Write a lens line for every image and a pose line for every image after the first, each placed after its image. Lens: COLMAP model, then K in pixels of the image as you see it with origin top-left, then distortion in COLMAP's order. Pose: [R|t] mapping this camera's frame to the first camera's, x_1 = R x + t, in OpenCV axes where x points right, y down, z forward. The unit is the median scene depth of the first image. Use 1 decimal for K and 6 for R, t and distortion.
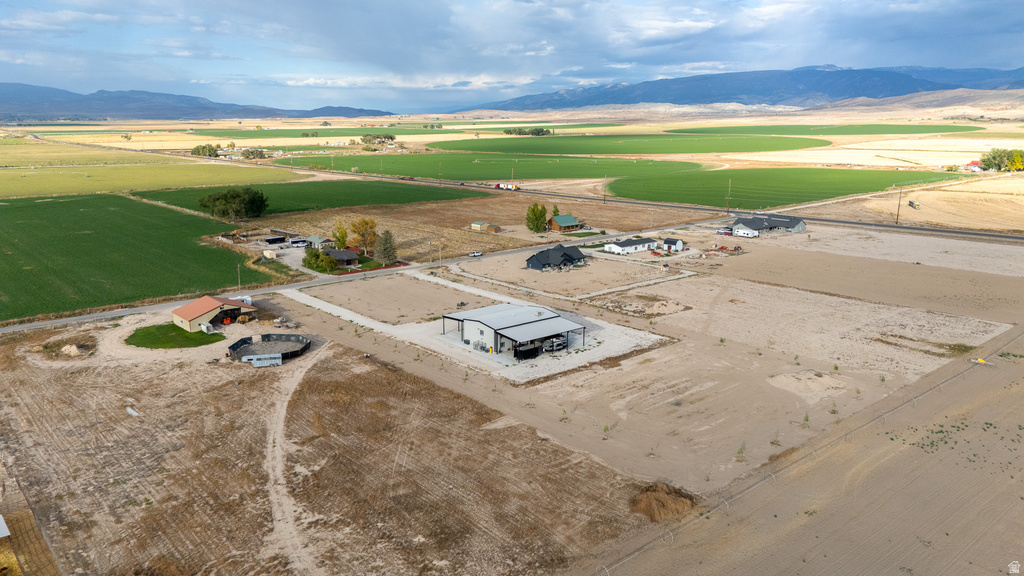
lens RADIAL K [[749.4, 0, 512.0], [0, 749.4, 288.0], [0, 0, 1]] dist [0.067801, -0.053385]
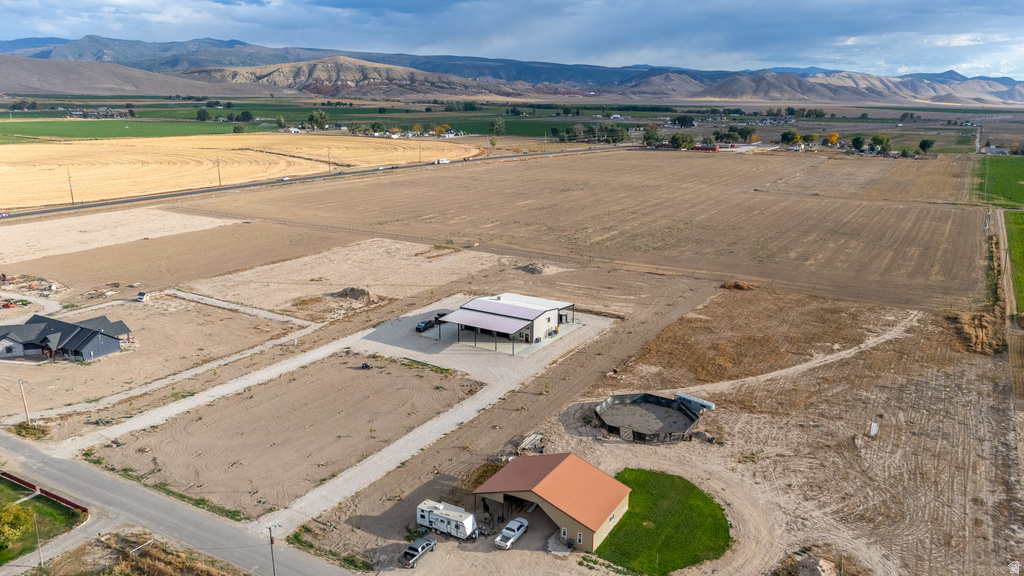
lens RADIAL K [[749.4, 0, 512.0], [0, 749.4, 288.0], [0, 0, 1]] dist [0.067801, -0.053385]
pose [[-0.309460, -0.240698, 0.919945, -1.172373], [0.199892, 0.929352, 0.310401, -0.378009], [-0.929665, 0.279947, -0.239484, 1.575821]]
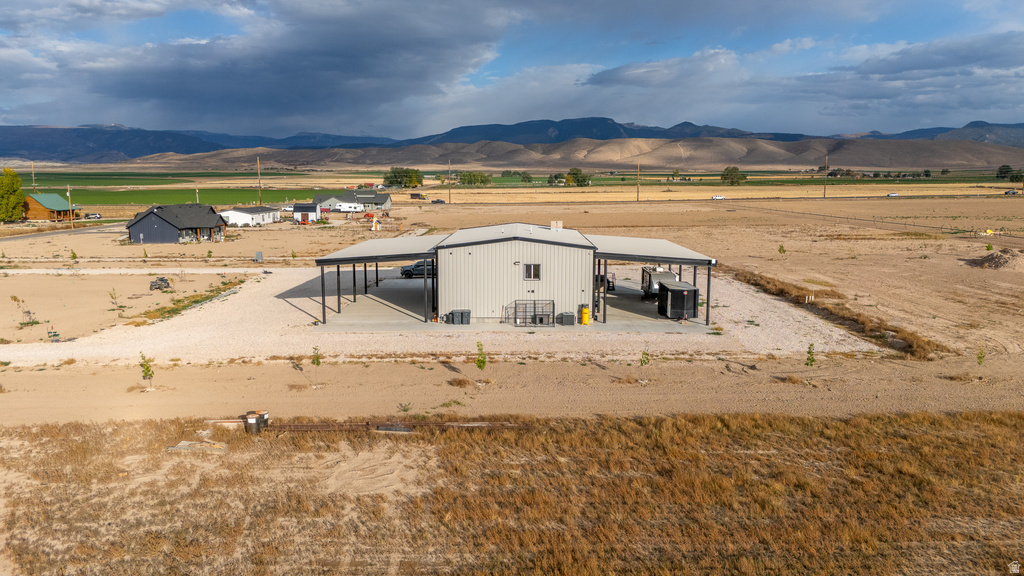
lens RADIAL K [[749.4, 0, 512.0], [0, 749.4, 288.0], [0, 0, 1]] dist [0.067801, -0.053385]
pose [[0.655750, -0.110396, 0.746863, -0.352649], [0.168608, 0.985680, -0.002342, 0.081583], [-0.735910, 0.127463, 0.664974, 0.977835]]
